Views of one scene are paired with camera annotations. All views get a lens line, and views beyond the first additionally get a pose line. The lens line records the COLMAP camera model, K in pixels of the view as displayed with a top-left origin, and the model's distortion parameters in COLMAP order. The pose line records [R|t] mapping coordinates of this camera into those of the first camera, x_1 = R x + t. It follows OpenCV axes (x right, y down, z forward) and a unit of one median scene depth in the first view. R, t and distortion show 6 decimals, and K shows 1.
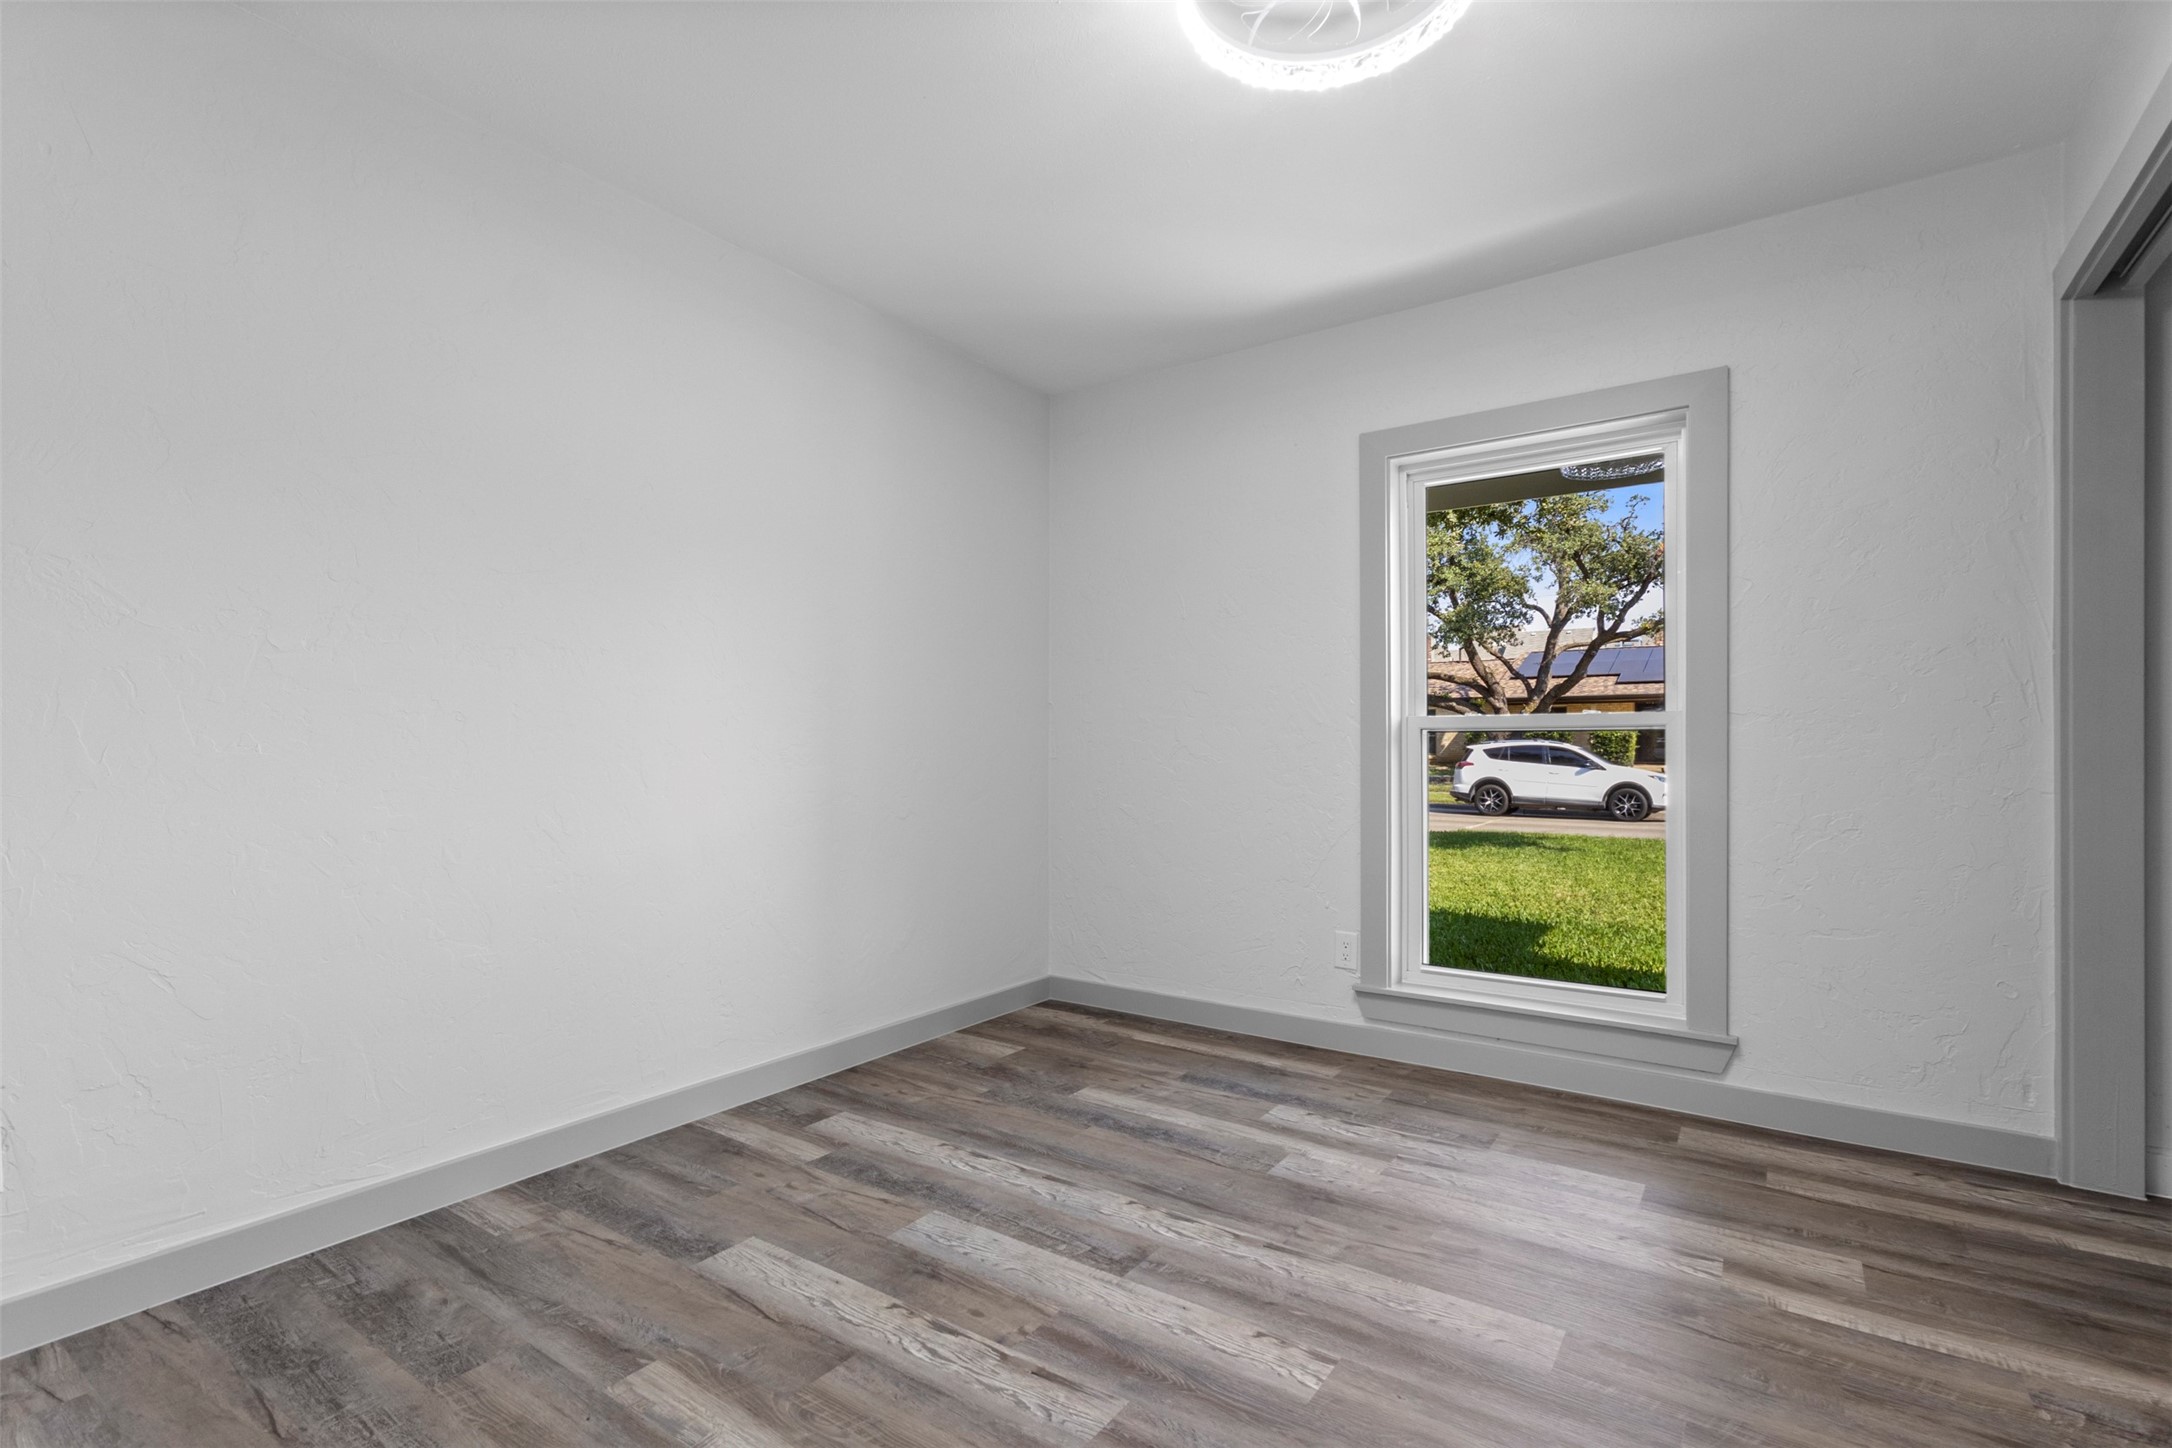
lens RADIAL K [[1006.6, 0, 1063.1], [0, 1006.6, 727.3], [0, 0, 1]] dist [0.002336, 0.002350]
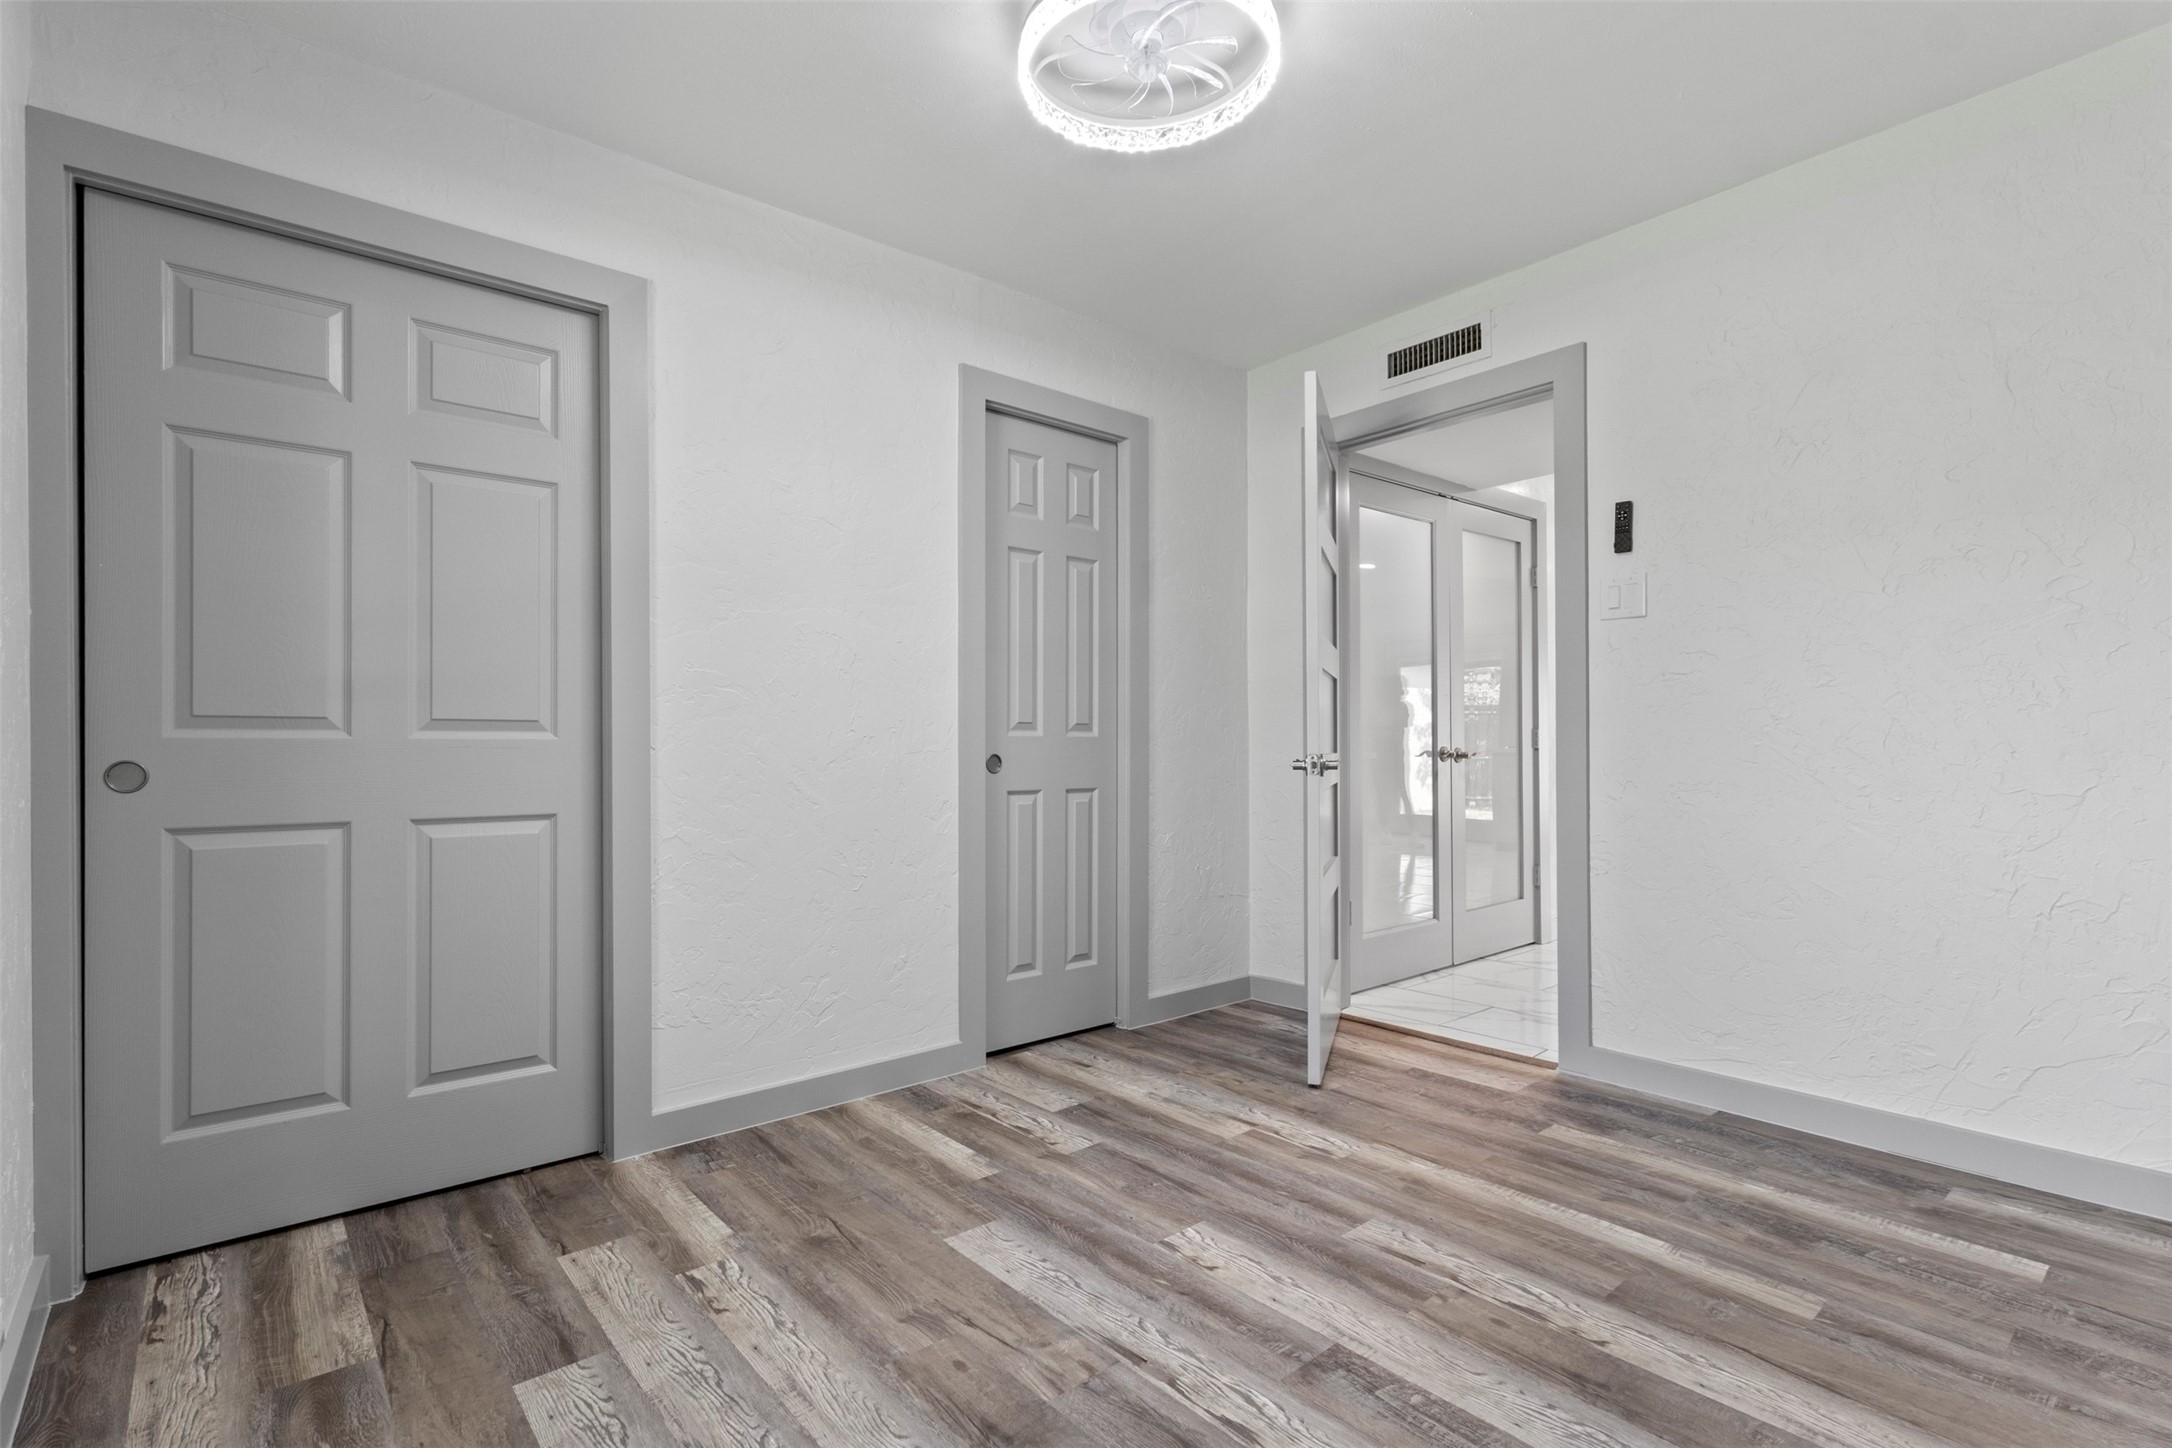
lens RADIAL K [[1006.6, 0, 1085.2], [0, 1006.6, 735.1], [0, 0, 1]] dist [0.002336, 0.002350]
pose [[-0.971342, 0.007048, 0.237582, 0.057482], [0.000952, 0.999668, -0.025765, 0.049240], [-0.237684, -0.024801, -0.971026, 1.851902]]
